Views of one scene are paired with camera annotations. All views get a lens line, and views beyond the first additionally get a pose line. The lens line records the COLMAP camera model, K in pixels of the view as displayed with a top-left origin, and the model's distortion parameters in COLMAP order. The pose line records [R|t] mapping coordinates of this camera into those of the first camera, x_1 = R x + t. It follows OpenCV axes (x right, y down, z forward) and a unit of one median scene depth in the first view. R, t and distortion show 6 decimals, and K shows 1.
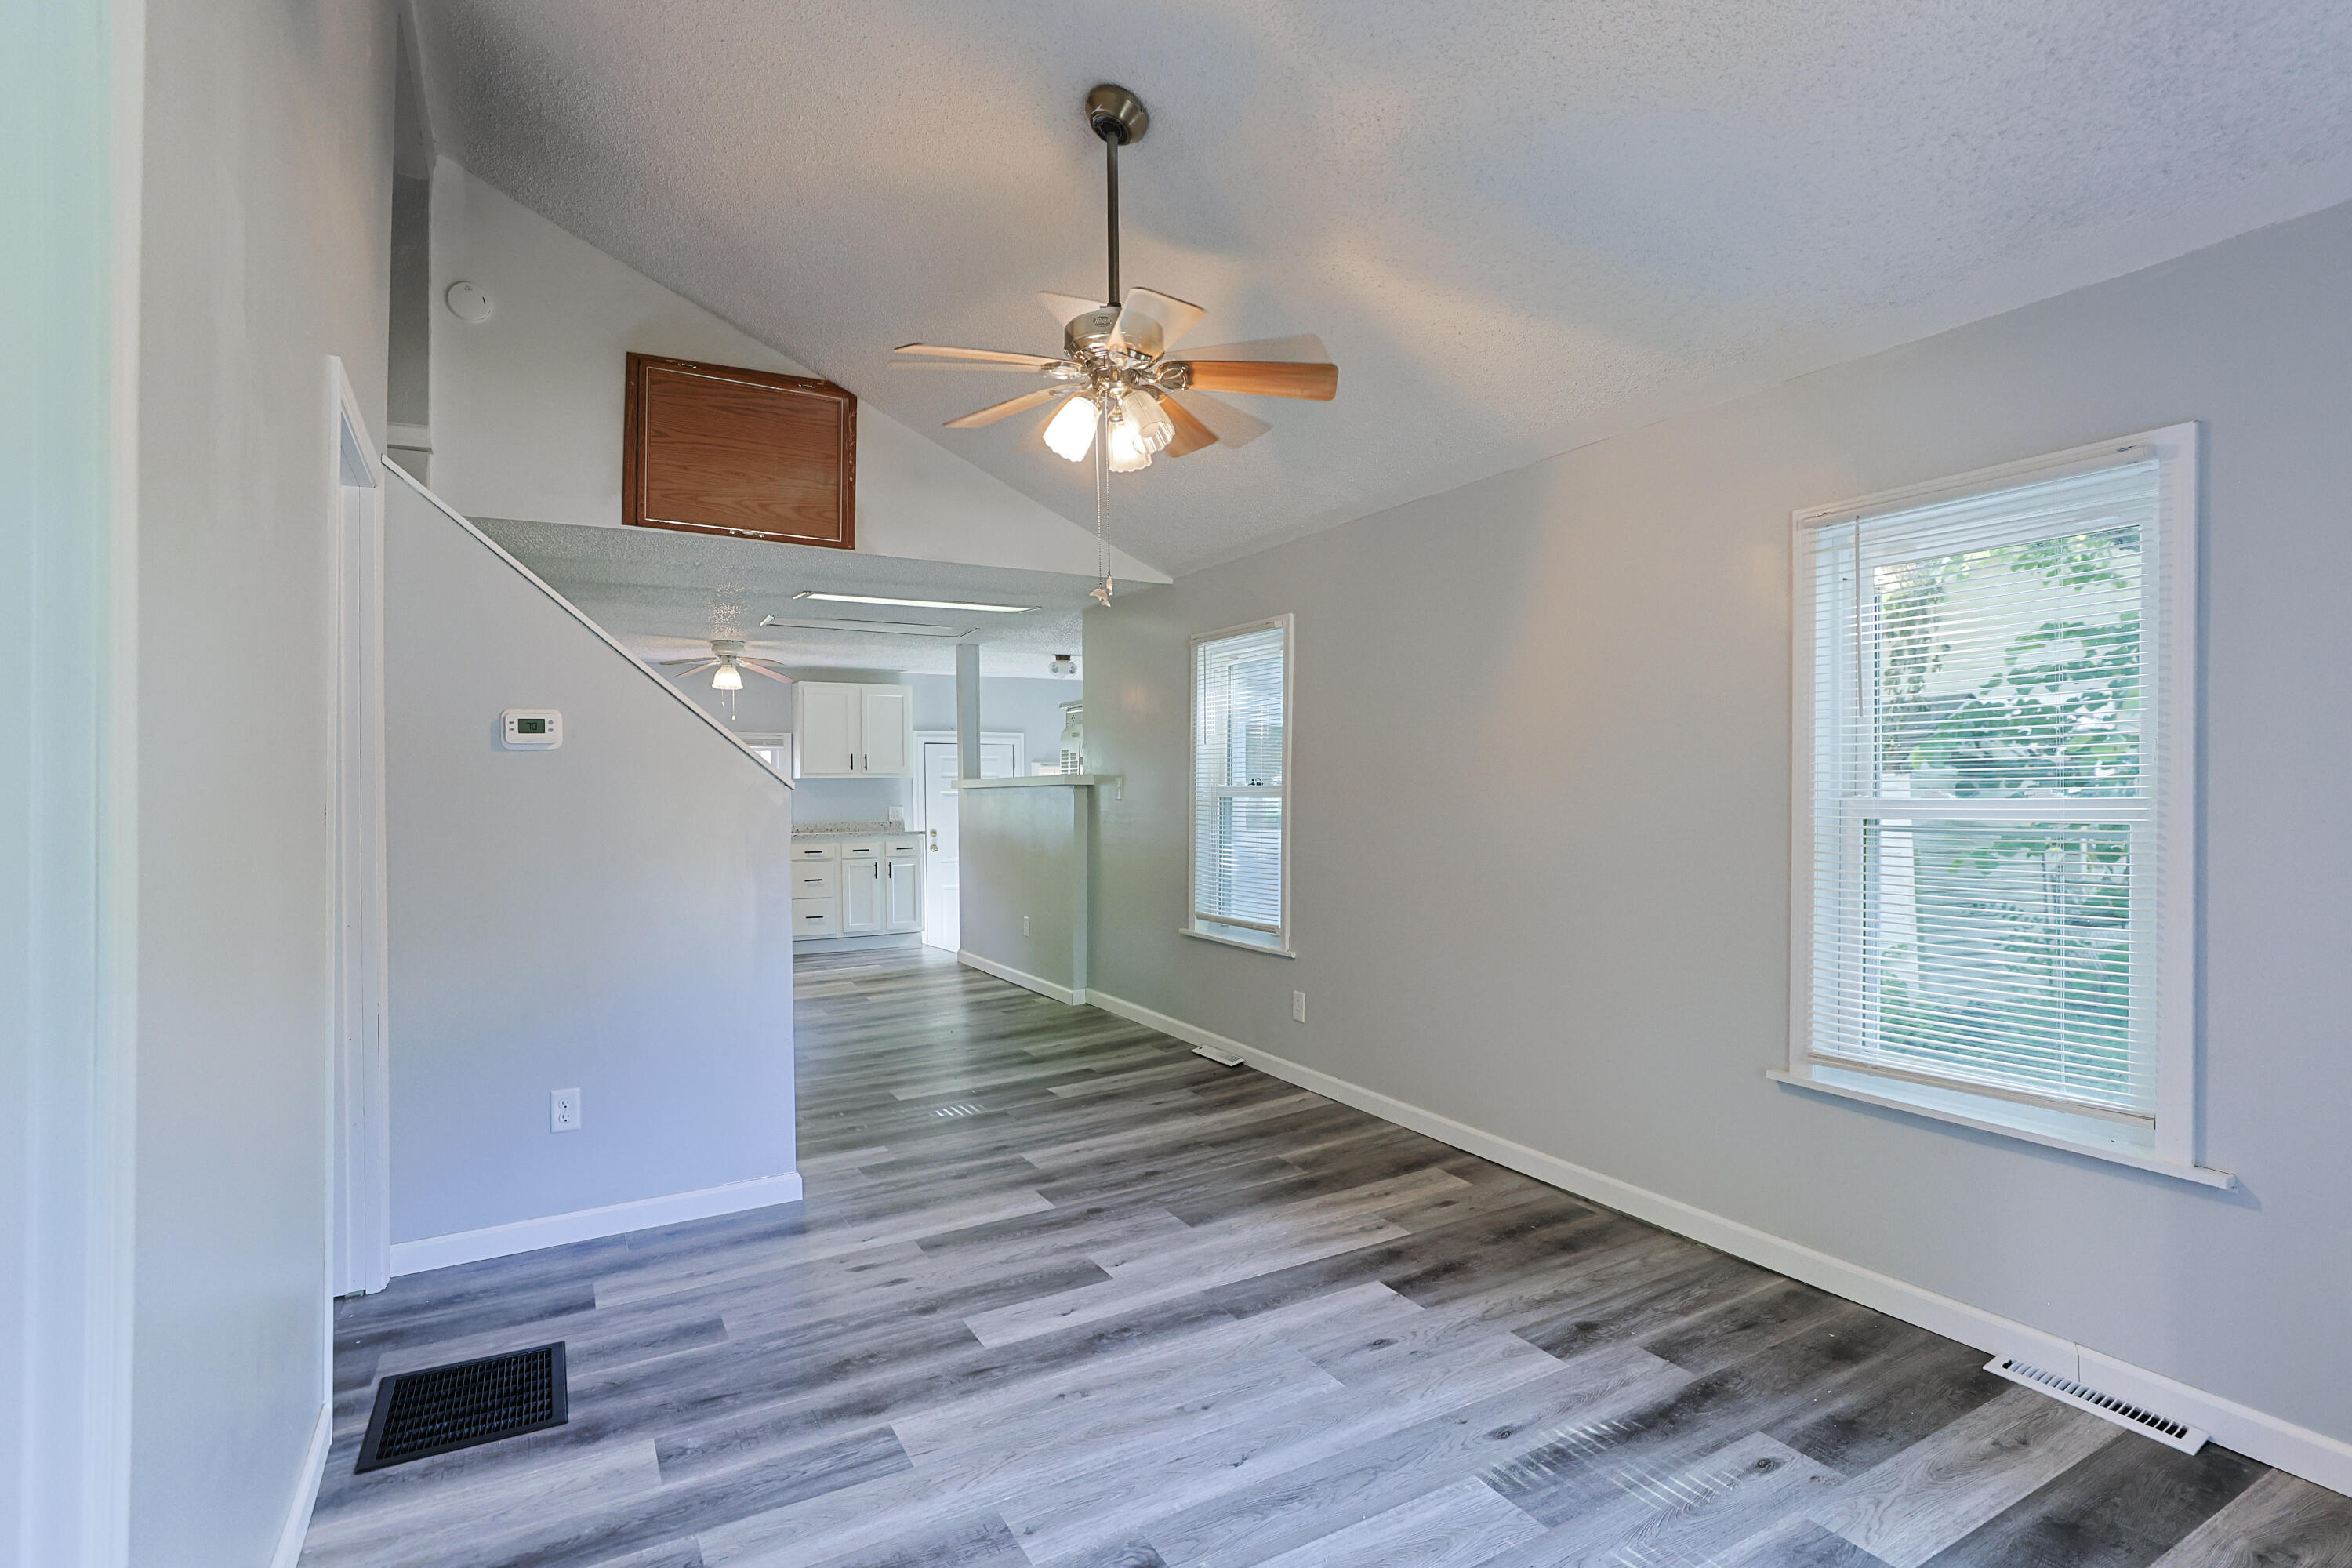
lens RADIAL K [[1158.7, 0, 1179.5], [0, 1158.7, 838.8], [0, 0, 1]] dist [-0.019552, 0.012306]
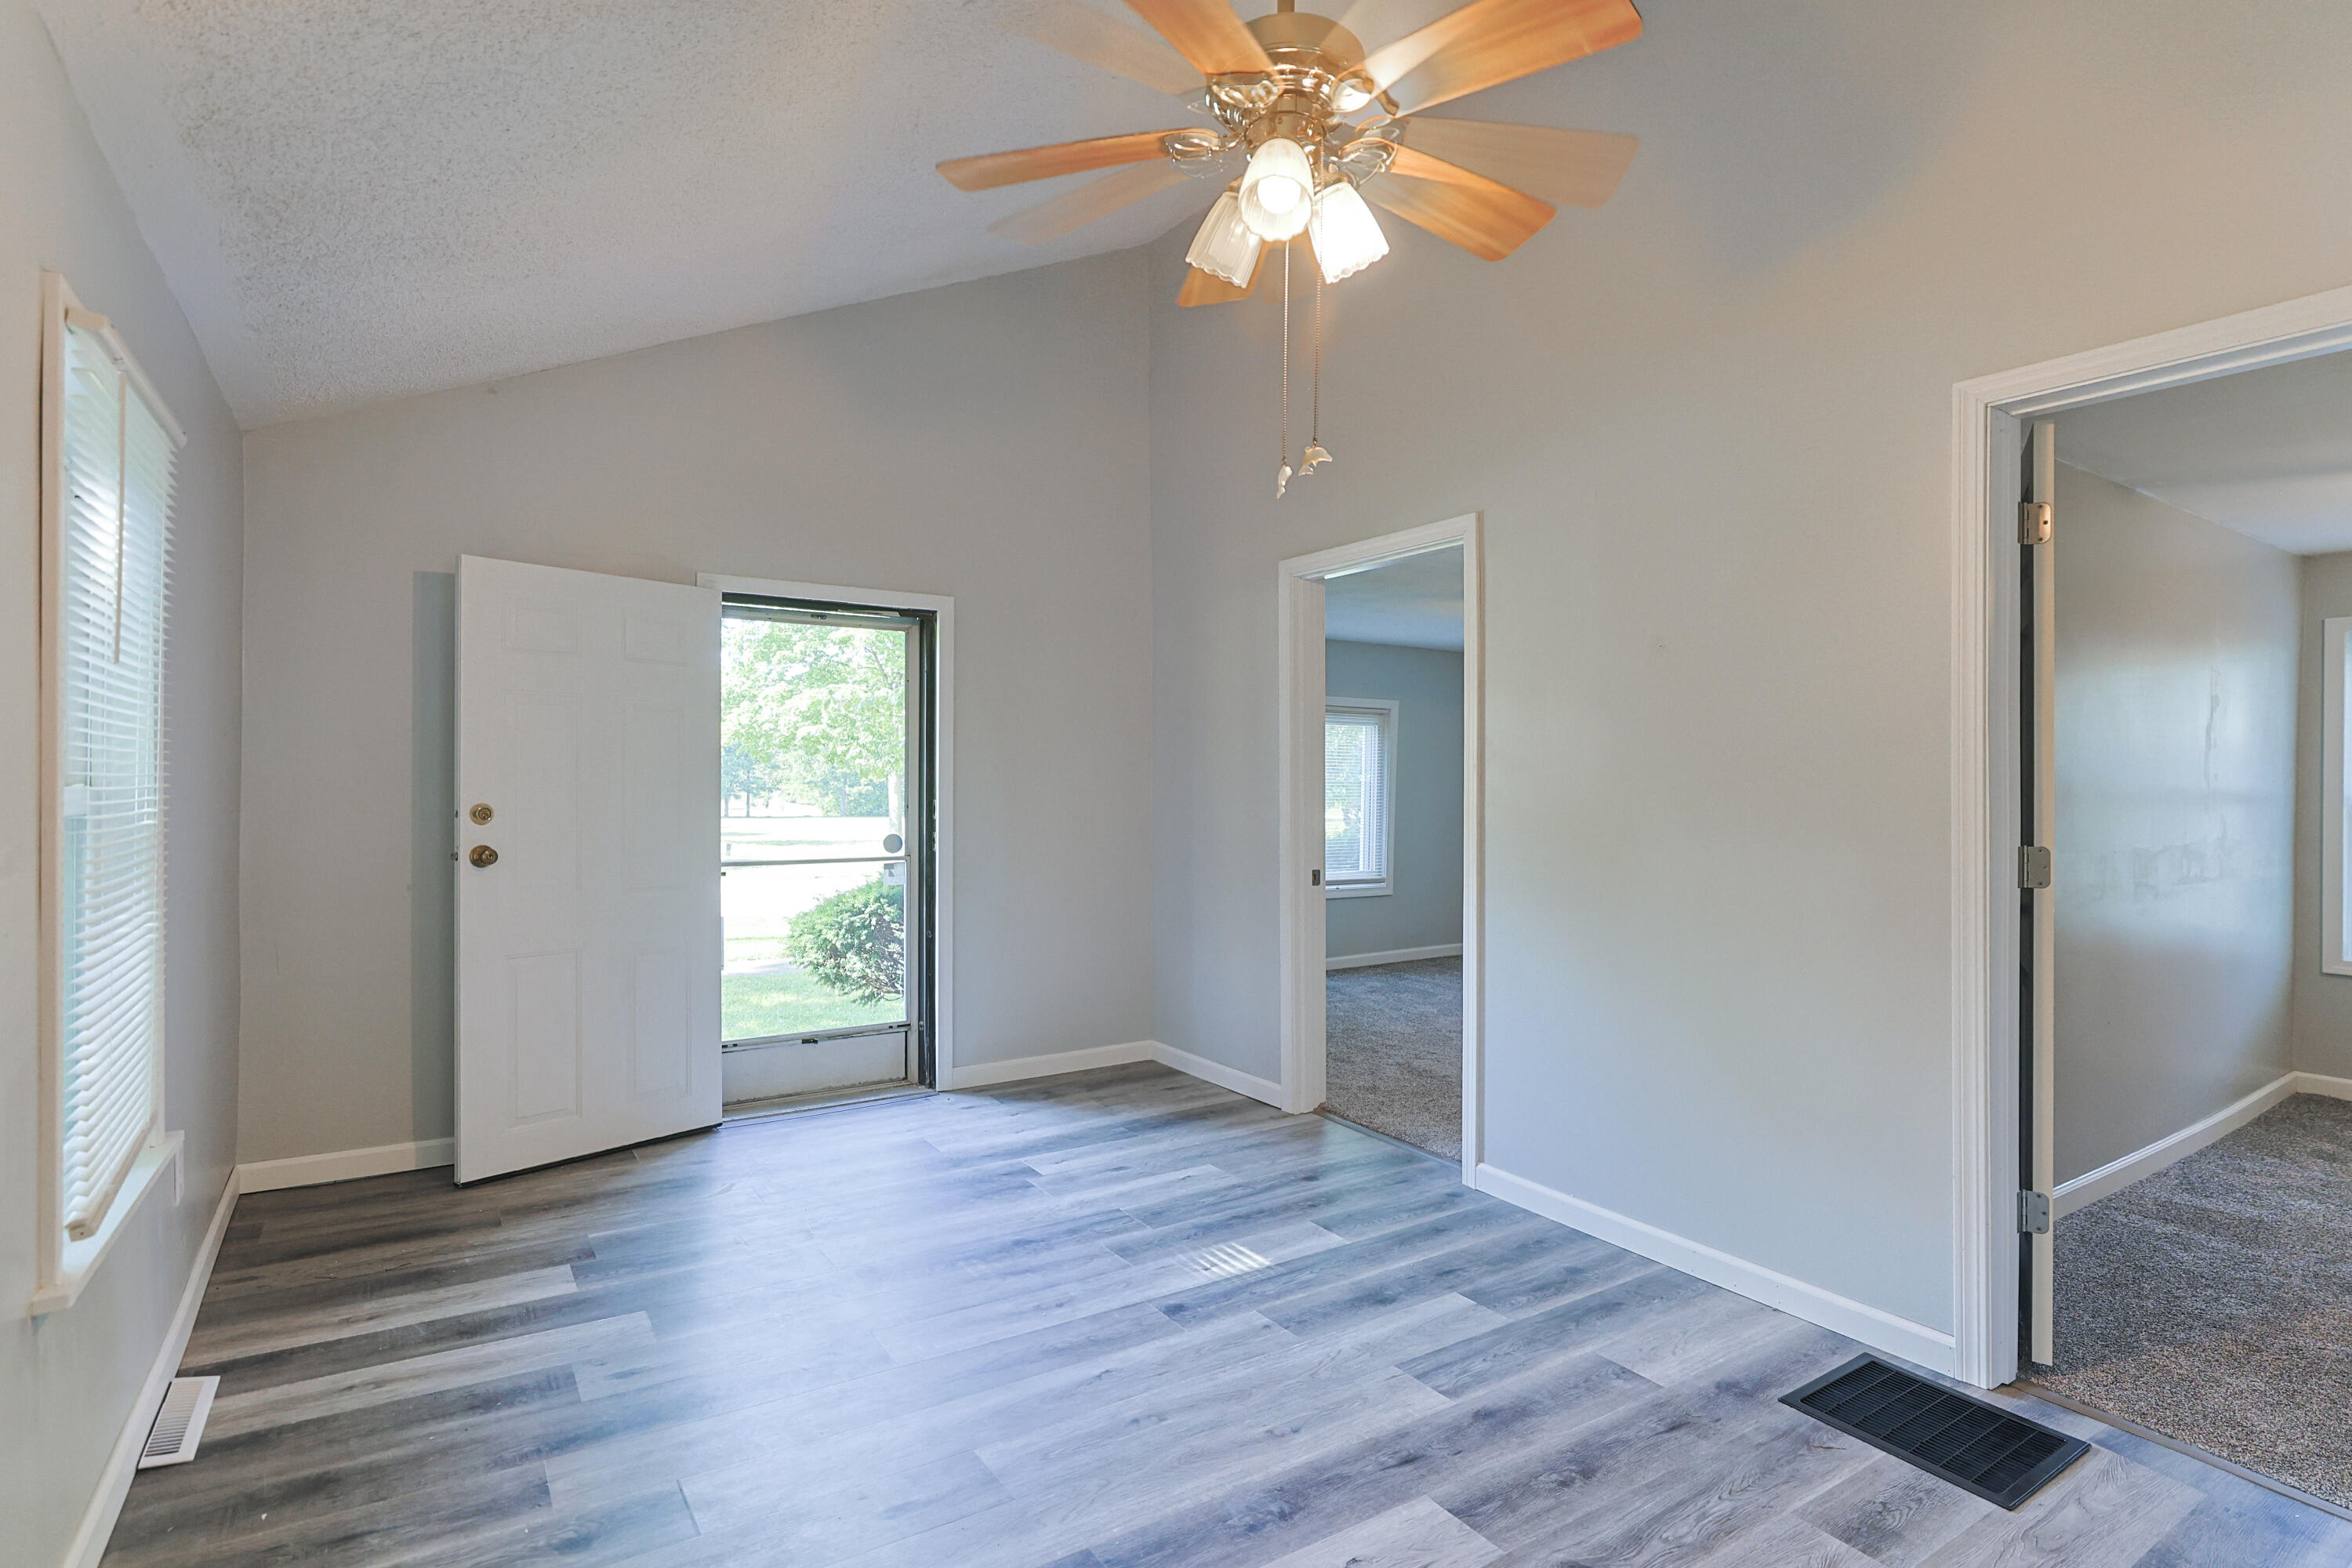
lens RADIAL K [[1158.7, 0, 1175.0], [0, 1158.7, 784.4], [0, 0, 1]] dist [-0.019552, 0.012306]
pose [[-0.997849, -0.002245, -0.065510, 0.042754], [-0.004485, 0.999409, 0.034075, -0.044853], [0.065395, 0.034296, -0.997270, 1.547900]]
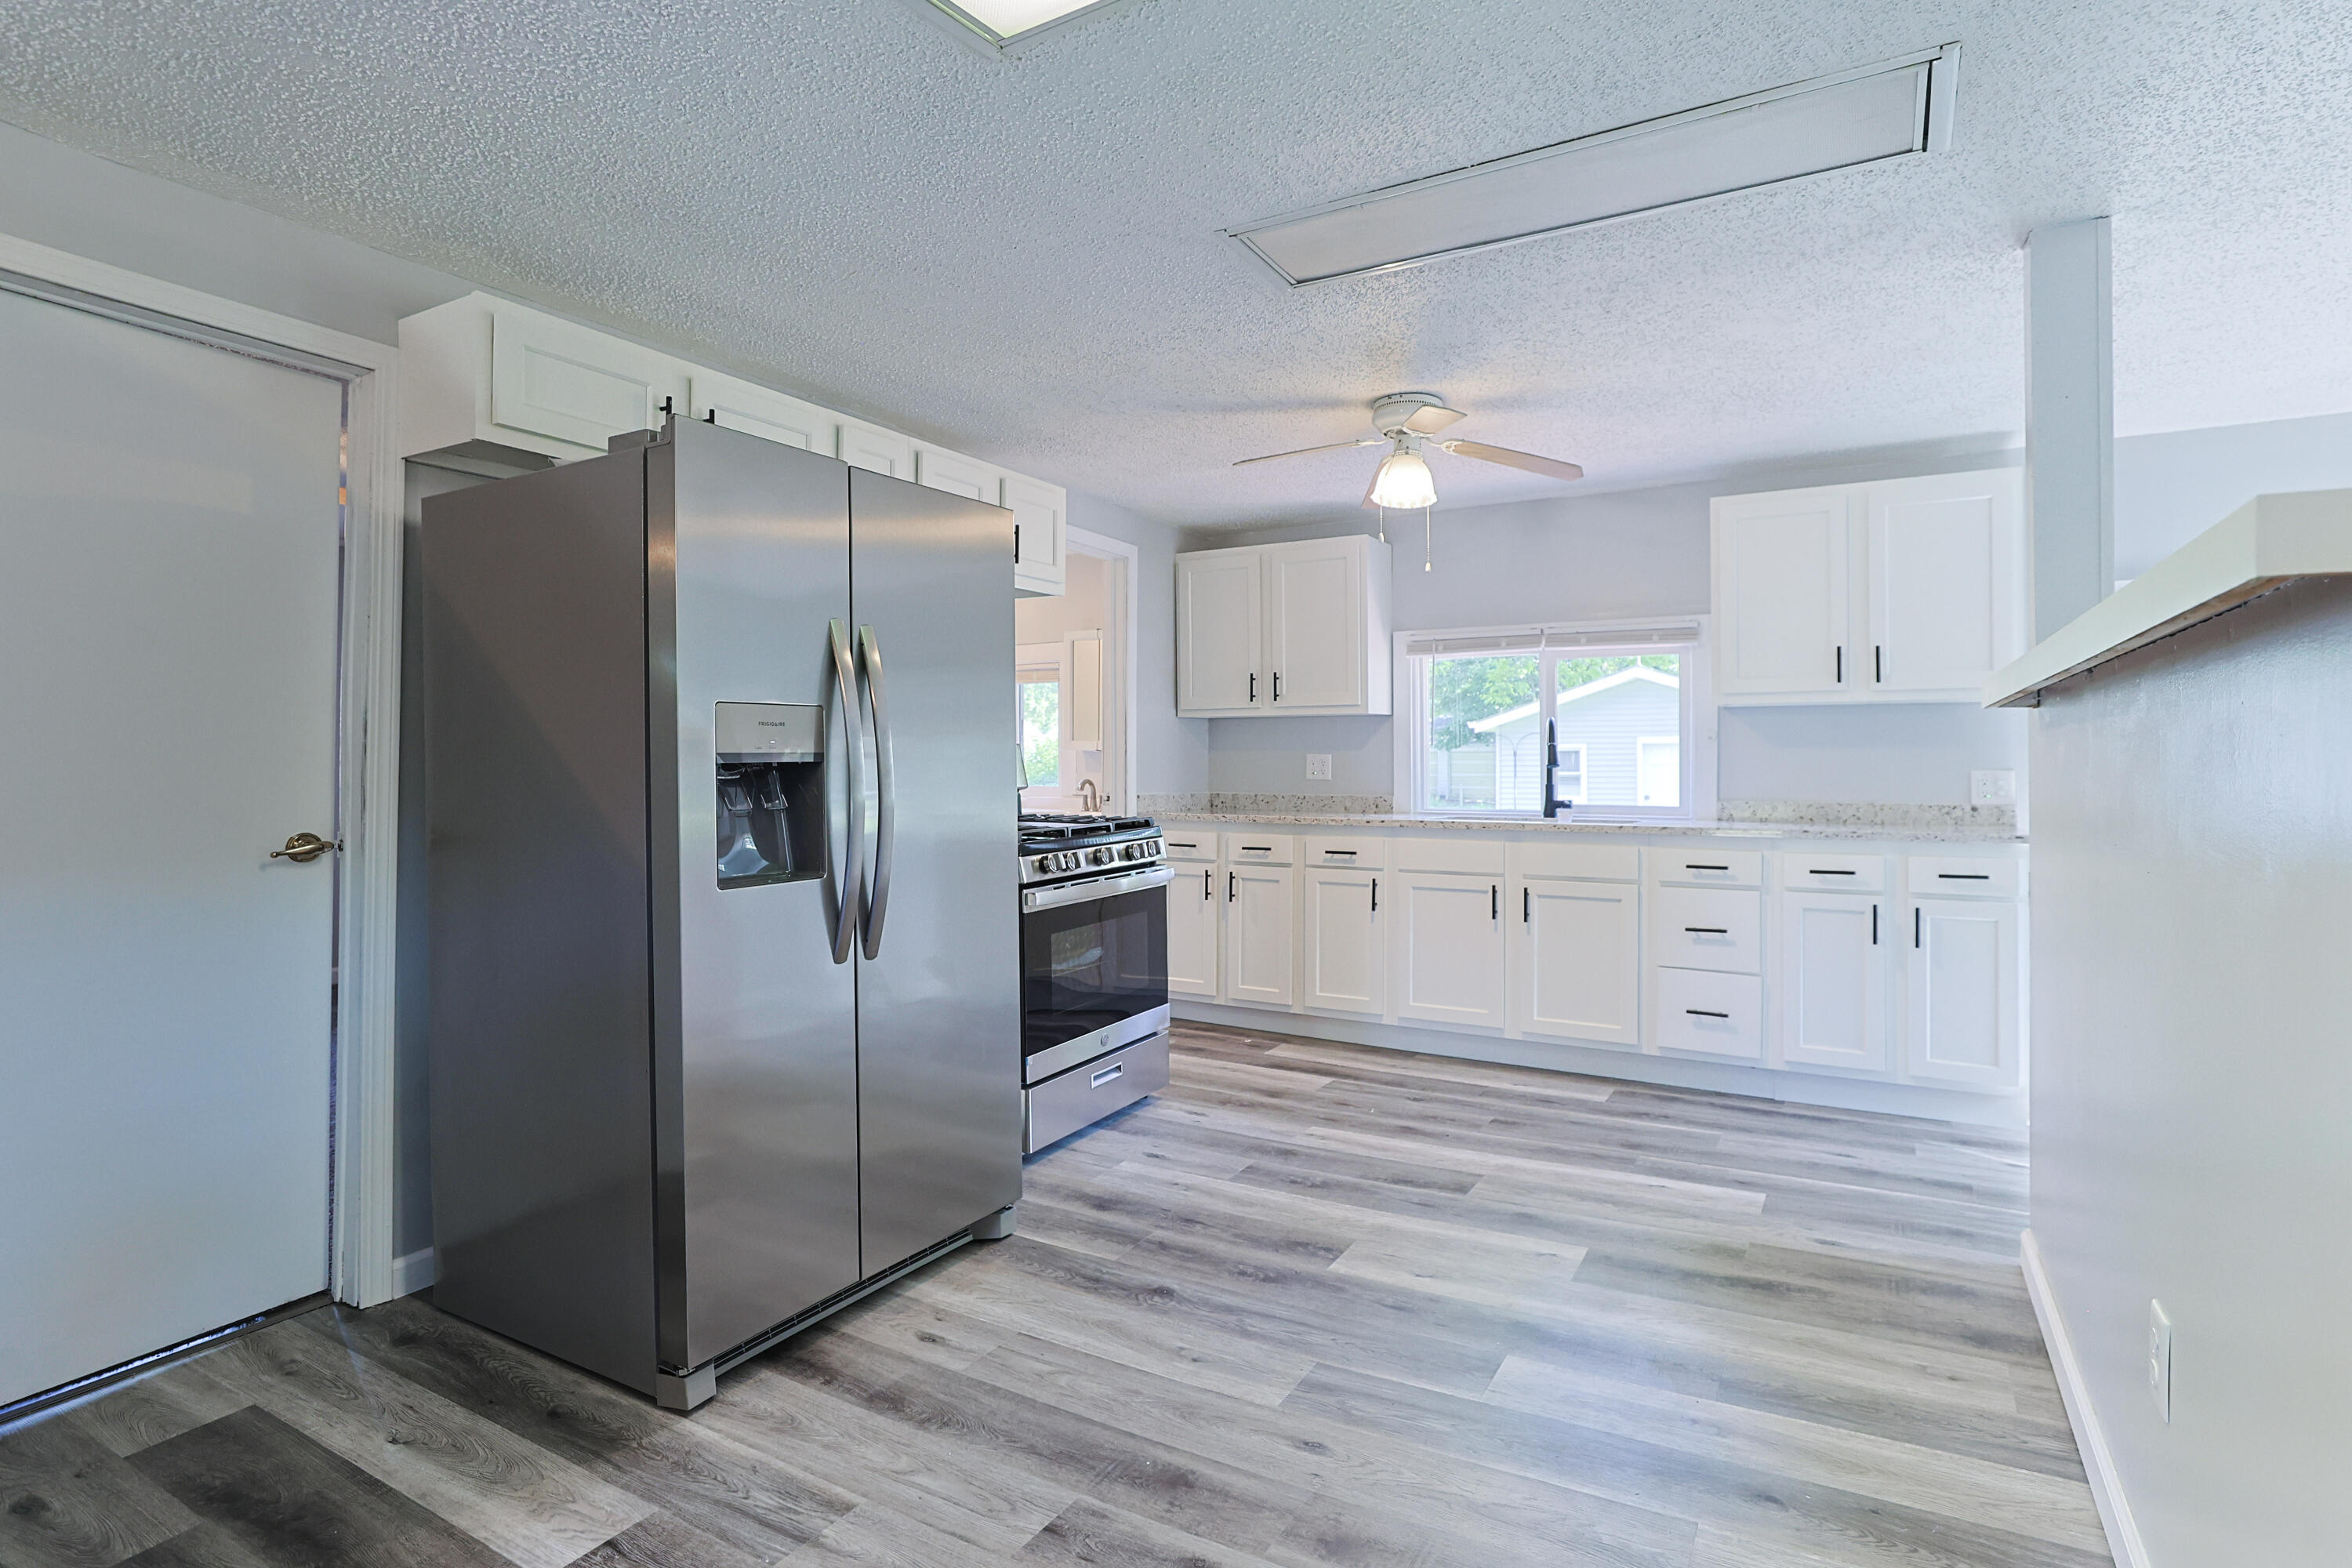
lens RADIAL K [[1158.7, 0, 1157.5], [0, 1158.7, 767.5], [0, 0, 1]] dist [-0.019552, 0.012306]
pose [[0.481803, 0.011142, -0.876209, -0.086204], [-0.042522, 0.999038, -0.010677, -0.040180], [0.875247, 0.042402, 0.481813, 1.805465]]
